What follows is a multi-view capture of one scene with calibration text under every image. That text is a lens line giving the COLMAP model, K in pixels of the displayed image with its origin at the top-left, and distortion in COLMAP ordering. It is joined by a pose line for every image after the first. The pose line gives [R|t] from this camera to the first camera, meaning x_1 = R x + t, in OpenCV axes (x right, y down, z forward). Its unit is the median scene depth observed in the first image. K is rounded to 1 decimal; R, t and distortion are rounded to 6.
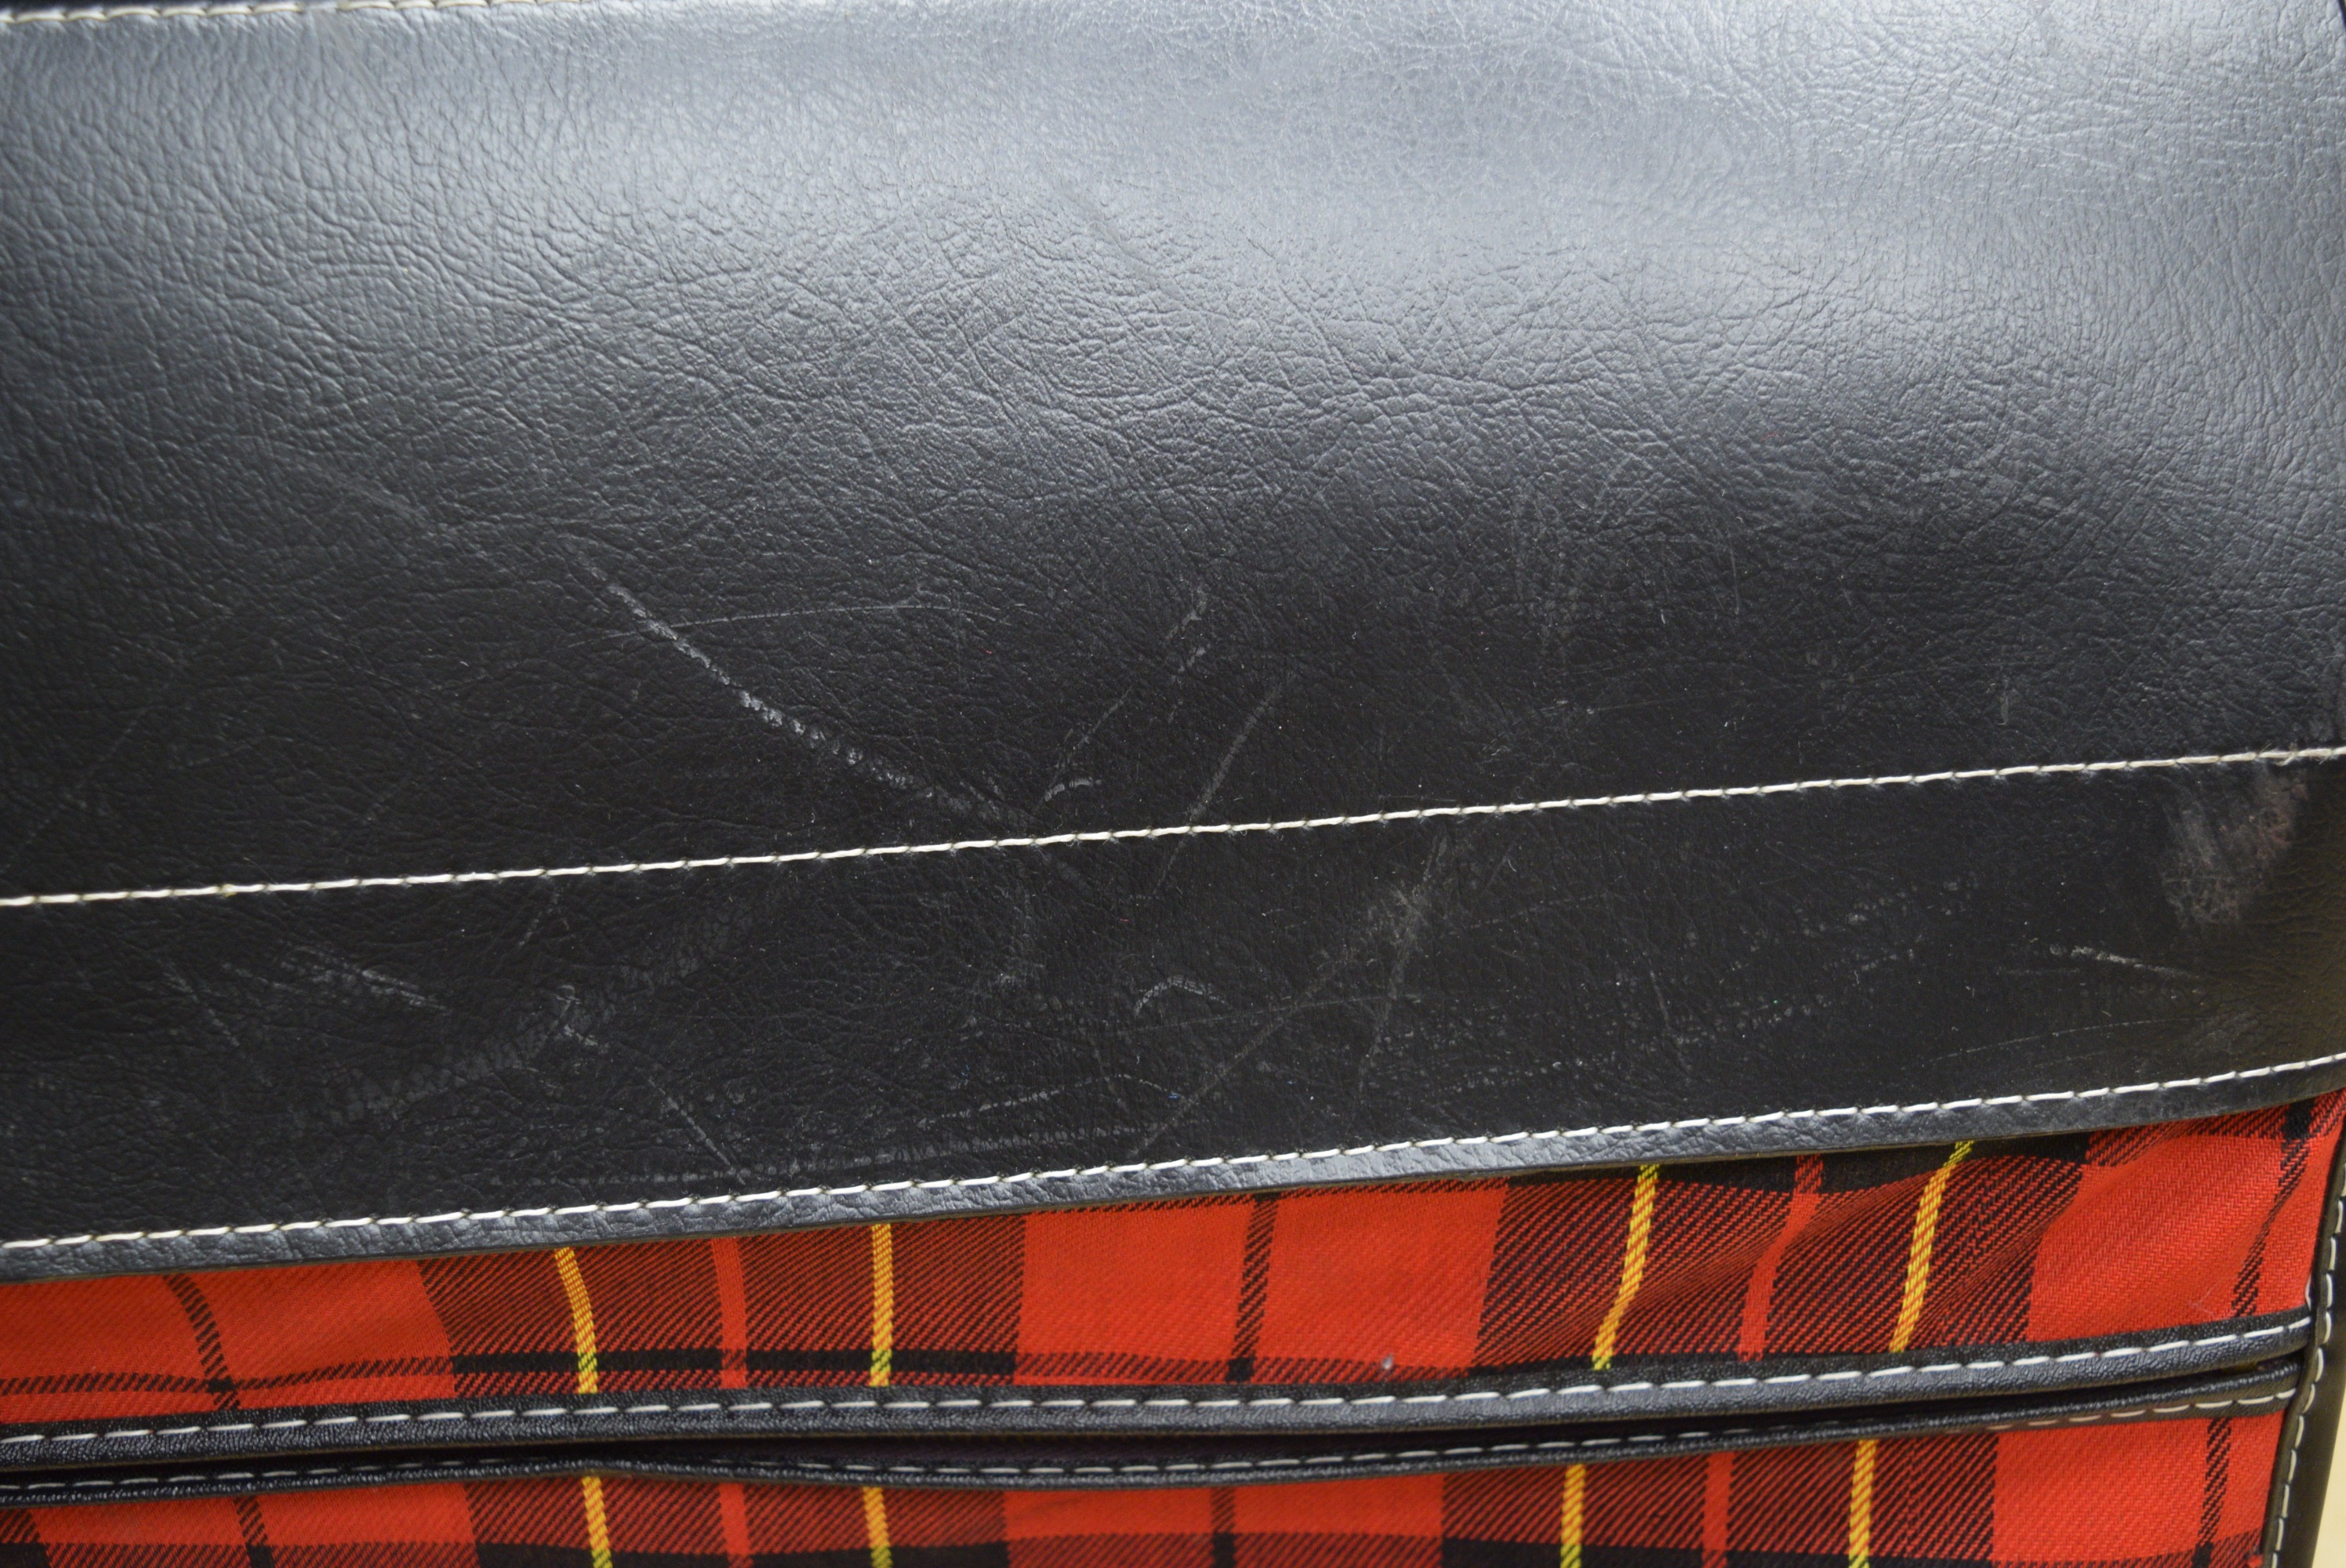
lens RADIAL K [[2667.5, 0, 1176.4], [0, 2667.5, 790.8], [0, 0, 1]] dist [-0.072977, 0.000000]
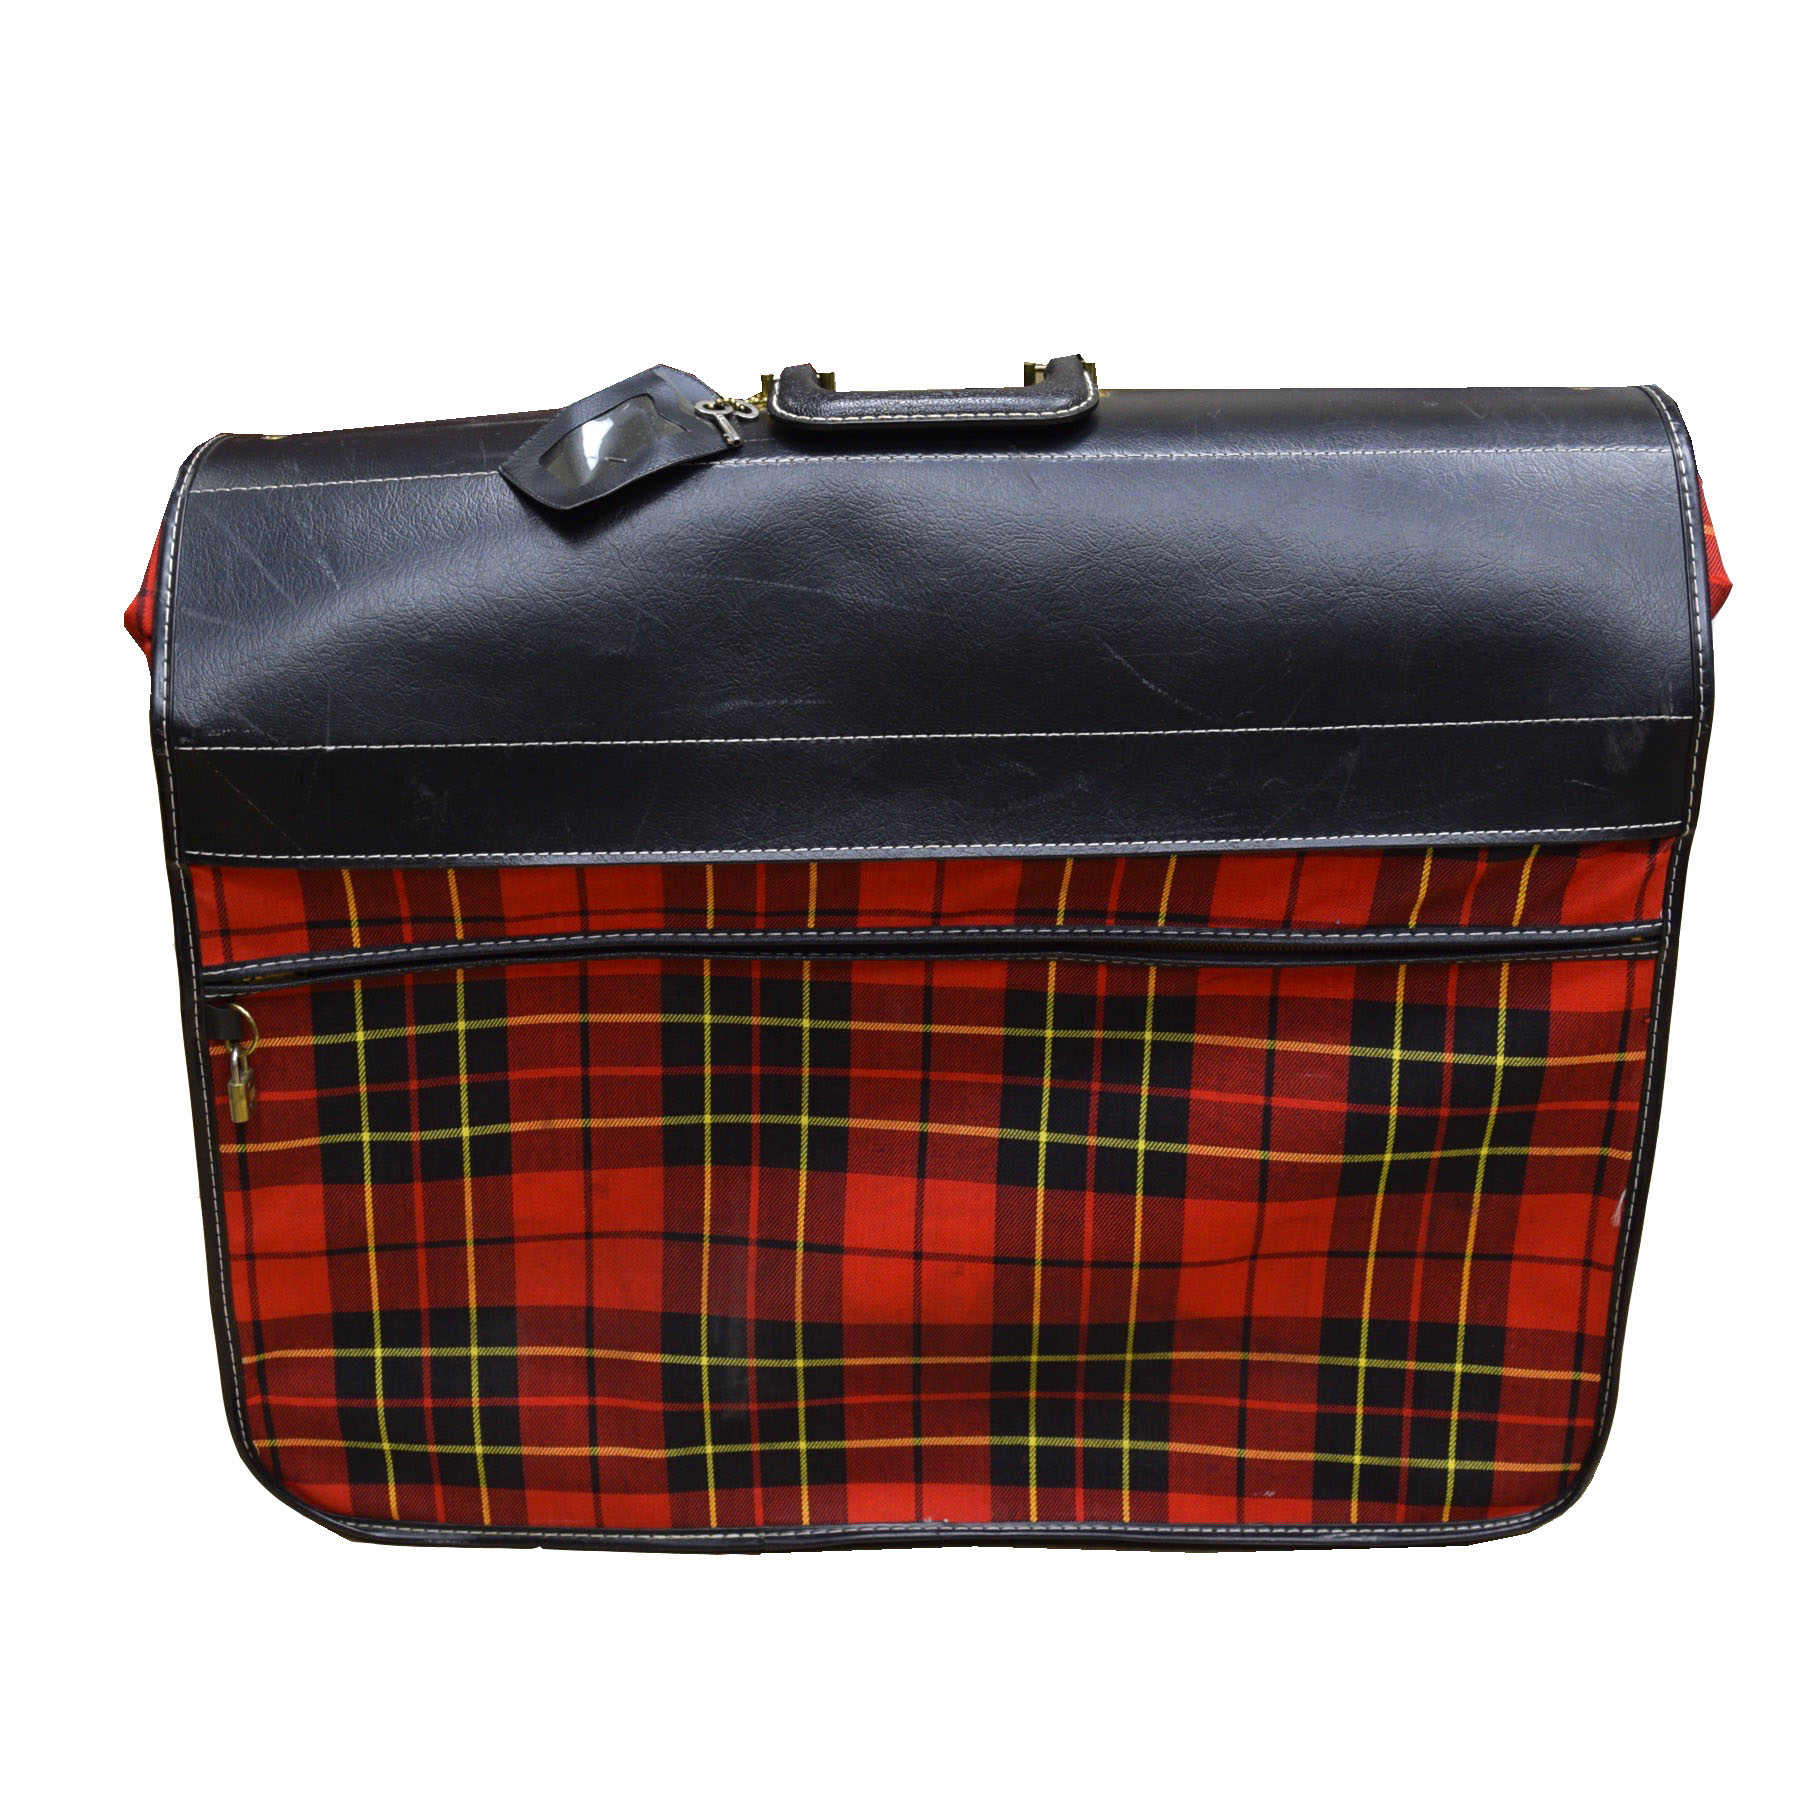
lens RADIAL K [[2275.5, 0, 905.1], [0, 2275.5, 902.4], [0, 0, 1]] dist [-0.103476, 0.000000]
pose [[0.994985, 0.041630, -0.090946, -0.174812], [-0.042631, 0.999050, -0.009087, 0.246250], [0.090481, 0.012919, 0.995814, -1.584030]]
